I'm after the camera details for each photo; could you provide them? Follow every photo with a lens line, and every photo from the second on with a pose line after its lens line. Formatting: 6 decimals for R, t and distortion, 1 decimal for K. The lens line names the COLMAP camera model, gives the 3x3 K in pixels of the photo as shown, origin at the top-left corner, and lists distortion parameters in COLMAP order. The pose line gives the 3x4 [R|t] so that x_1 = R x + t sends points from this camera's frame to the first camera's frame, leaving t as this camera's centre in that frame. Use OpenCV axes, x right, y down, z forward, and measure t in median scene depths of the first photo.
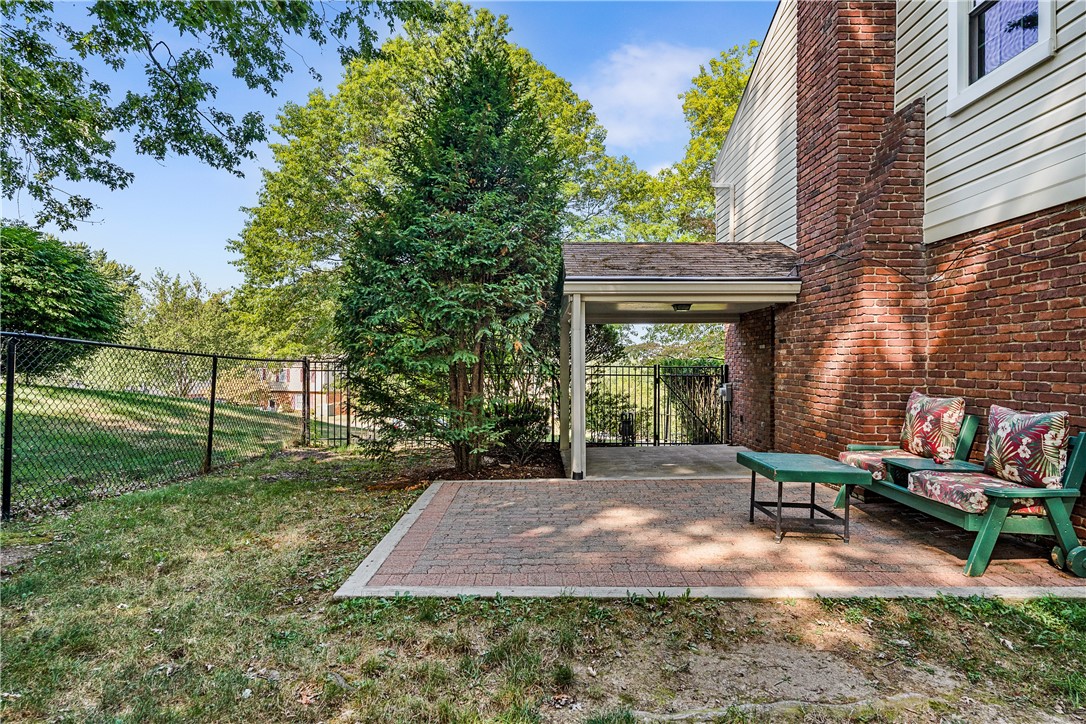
lens RADIAL K [[606.1, 0, 543.0], [0, 606.1, 362.0], [0, 0, 1]] dist [-0.003959, -0.000096]
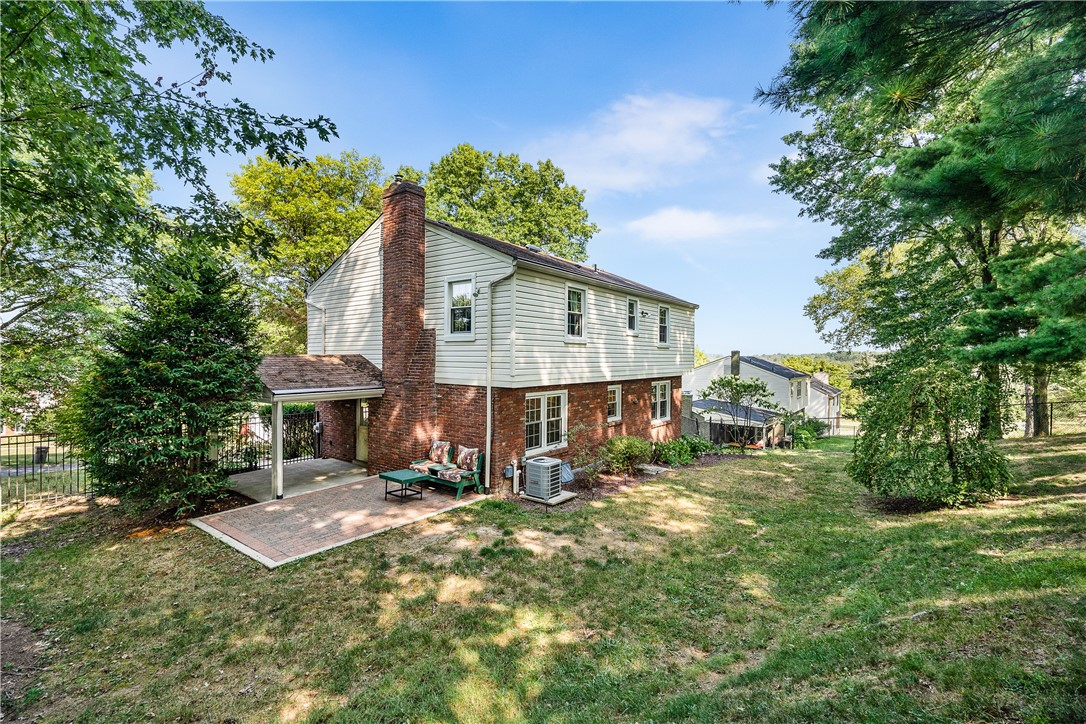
lens RADIAL K [[474.9, 0, 543.1], [0, 474.9, 348.7], [0, 0, 1]] dist [0.003551, 0.000209]
pose [[0.621630, 0.014338, 0.783180, -0.925569], [-0.001239, 0.999849, -0.017321, -0.385586], [-0.783310, 0.009797, 0.621554, -0.885294]]
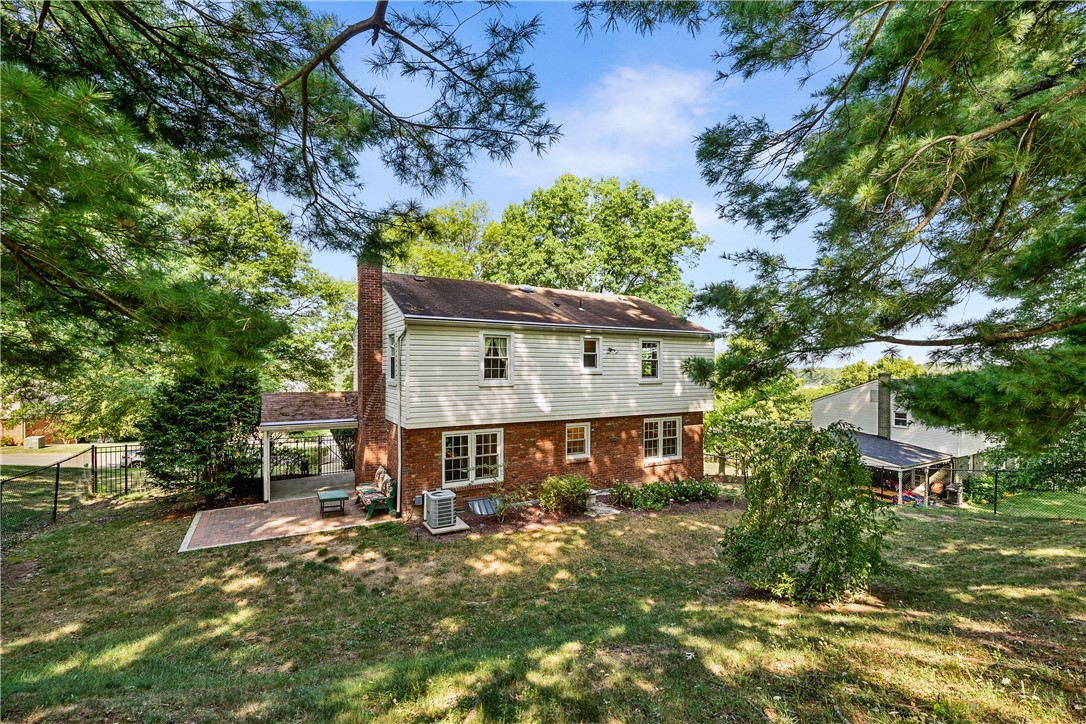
lens RADIAL K [[485.5, 0, 547.6], [0, 485.5, 371.6], [0, 0, 1]] dist [0.001662, 0.000247]
pose [[0.870488, -0.002328, 0.492185, 0.128926], [0.000916, 0.999995, 0.003110, -0.562605], [-0.492189, -0.002257, 0.870485, -2.089612]]
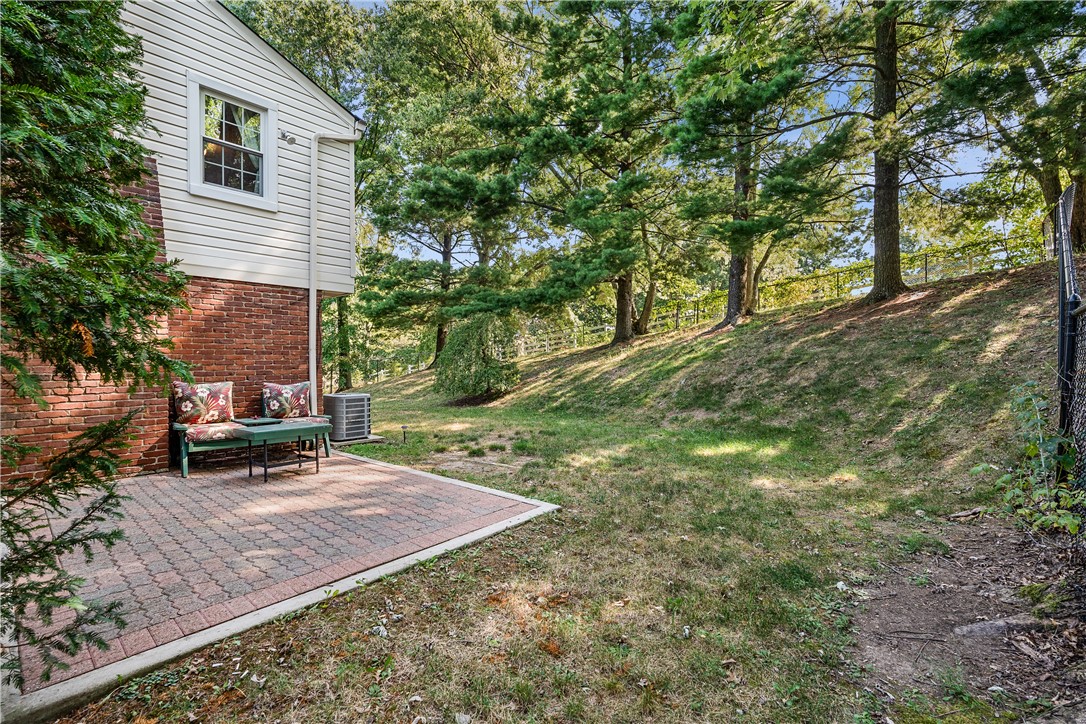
lens RADIAL K [[484.3, 0, 543.0], [0, 484.3, 362.0], [0, 0, 1]] dist [0.000921, 0.000047]
pose [[-0.739630, -0.003417, 0.673005, -0.885674], [0.000830, 0.999982, 0.005989, -0.001714], [-0.673013, 0.004988, -0.739614, 1.499306]]
